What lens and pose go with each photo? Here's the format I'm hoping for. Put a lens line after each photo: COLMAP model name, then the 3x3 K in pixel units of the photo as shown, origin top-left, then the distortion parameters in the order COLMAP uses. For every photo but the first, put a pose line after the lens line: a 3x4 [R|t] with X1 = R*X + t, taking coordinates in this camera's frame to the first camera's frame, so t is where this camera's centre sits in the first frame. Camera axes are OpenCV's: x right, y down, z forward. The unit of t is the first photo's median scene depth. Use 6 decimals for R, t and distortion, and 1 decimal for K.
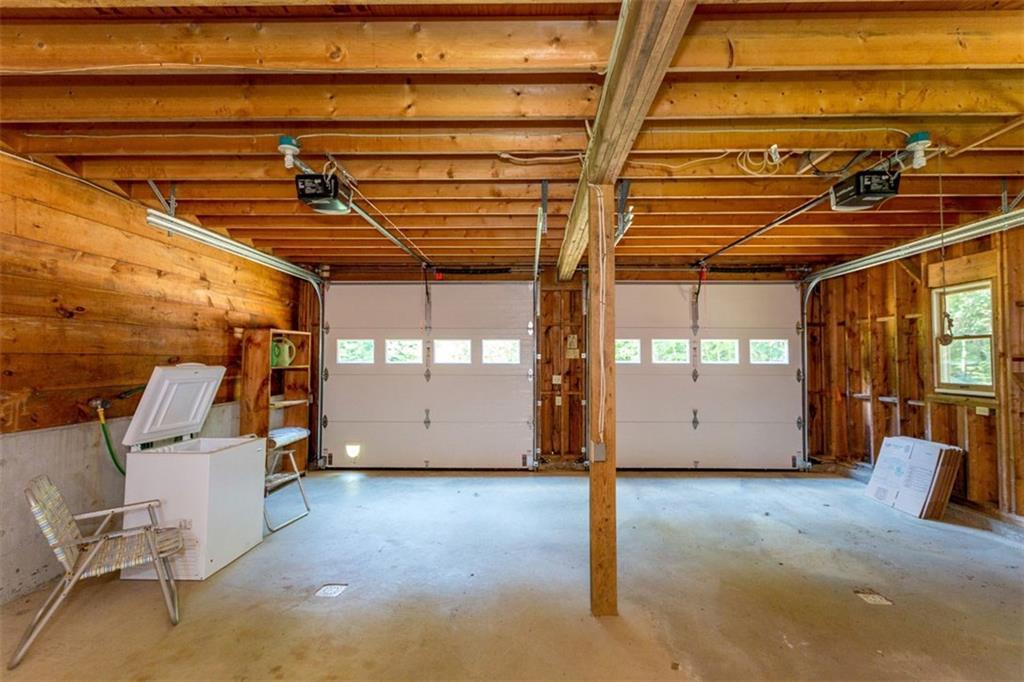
lens RADIAL K [[471.4, 0, 512.0], [0, 471.4, 341.0], [0, 0, 1]] dist [0.000969, 0.000415]
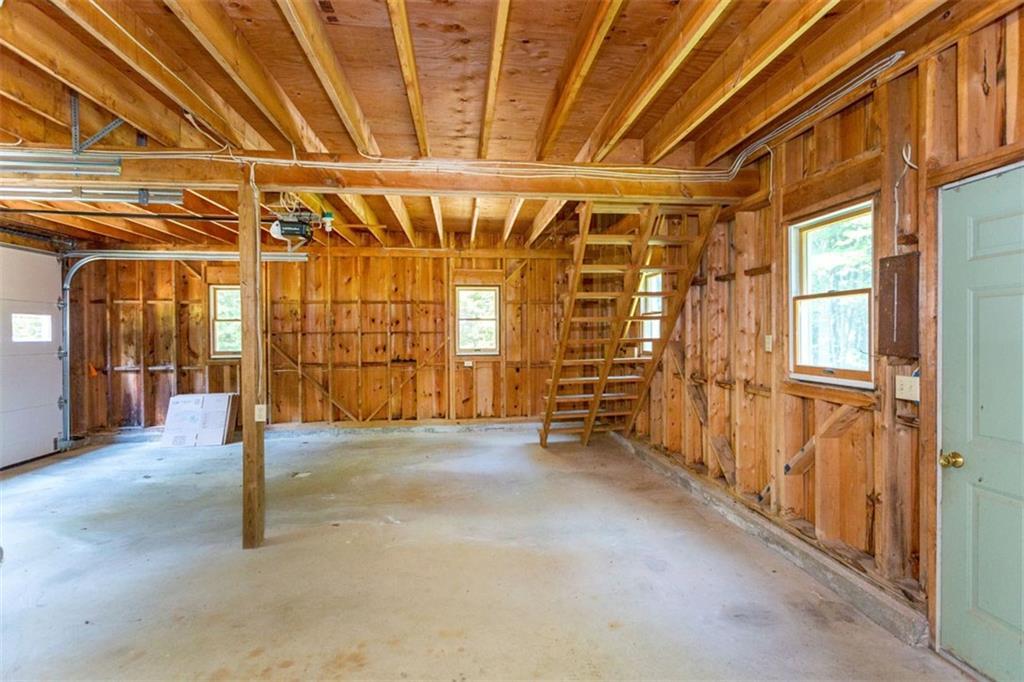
lens RADIAL K [[458.8, 0, 509.3], [0, 458.8, 337.8], [0, 0, 1]] dist [-0.000216, 0.000700]
pose [[-0.111552, -0.009610, 0.993712, -0.475676], [-0.030625, 0.999512, 0.006228, 0.009878], [-0.993287, -0.029737, -0.111792, 0.229377]]
